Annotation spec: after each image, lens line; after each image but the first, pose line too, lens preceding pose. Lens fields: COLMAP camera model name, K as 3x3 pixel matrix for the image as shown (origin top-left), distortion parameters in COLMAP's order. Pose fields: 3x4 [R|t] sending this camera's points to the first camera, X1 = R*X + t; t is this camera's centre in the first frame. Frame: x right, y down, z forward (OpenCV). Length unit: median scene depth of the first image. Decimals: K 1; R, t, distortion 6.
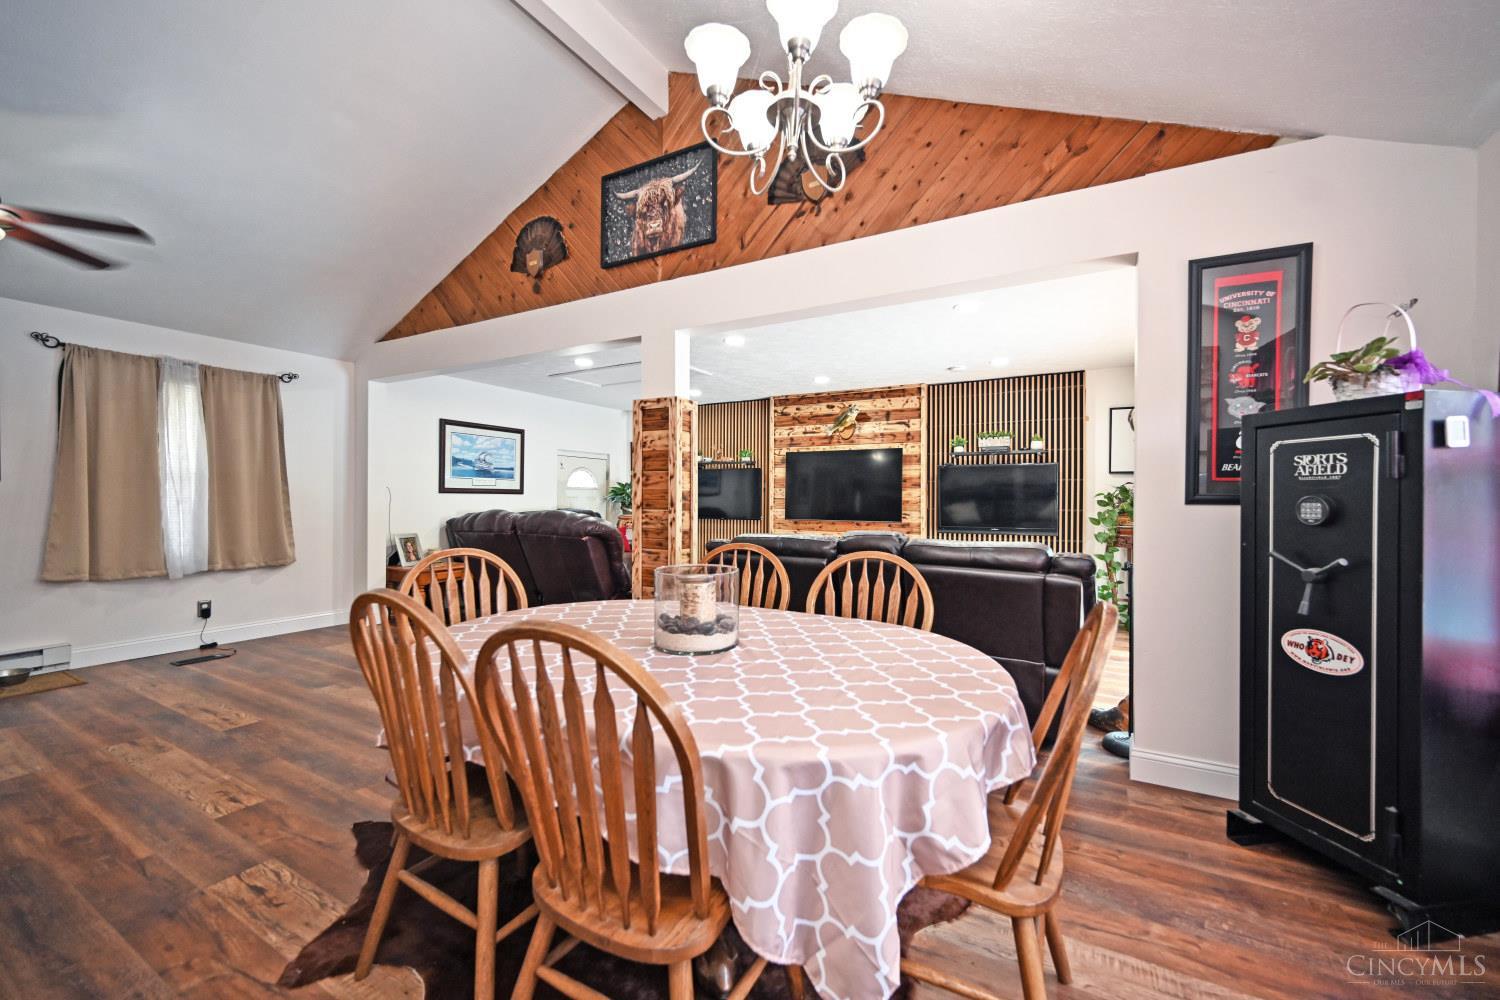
lens RADIAL K [[595.6, 0, 749.7], [0, 595.6, 500.9], [0, 0, 1]] dist [0.001036, 0.000091]
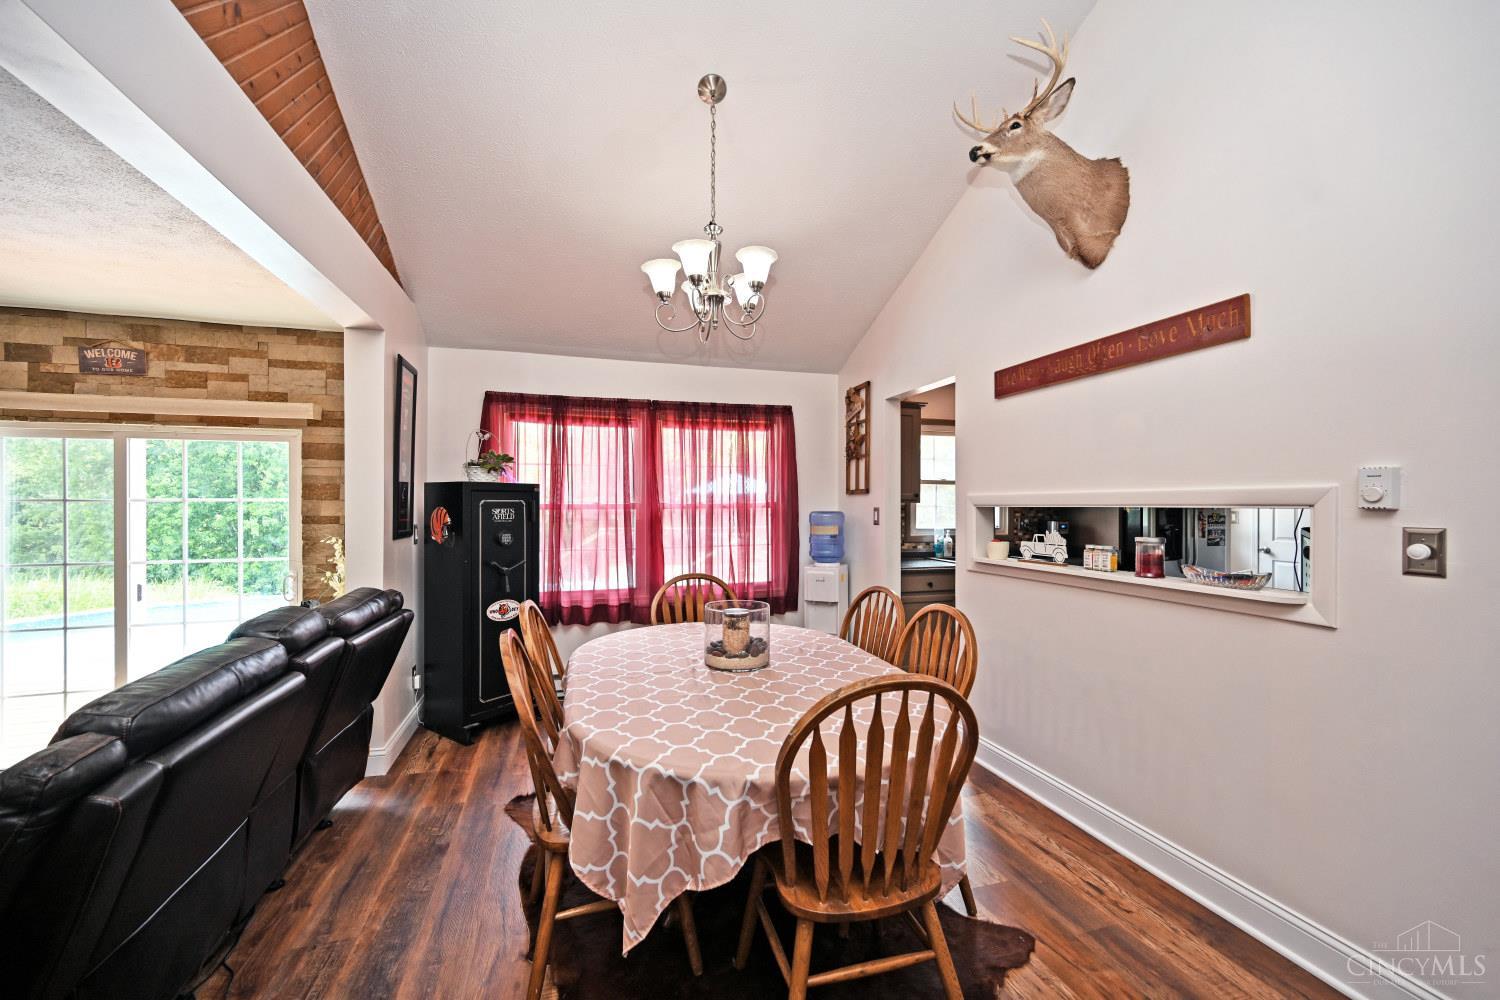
lens RADIAL K [[595.6, 0, 745.5], [0, 595.6, 502.2], [0, 0, 1]] dist [0.001036, 0.000091]
pose [[-0.730320, -0.007104, 0.683068, -0.906575], [-0.003316, 0.999971, 0.006854, -0.111312], [-0.683097, 0.002740, -0.730323, 1.818234]]
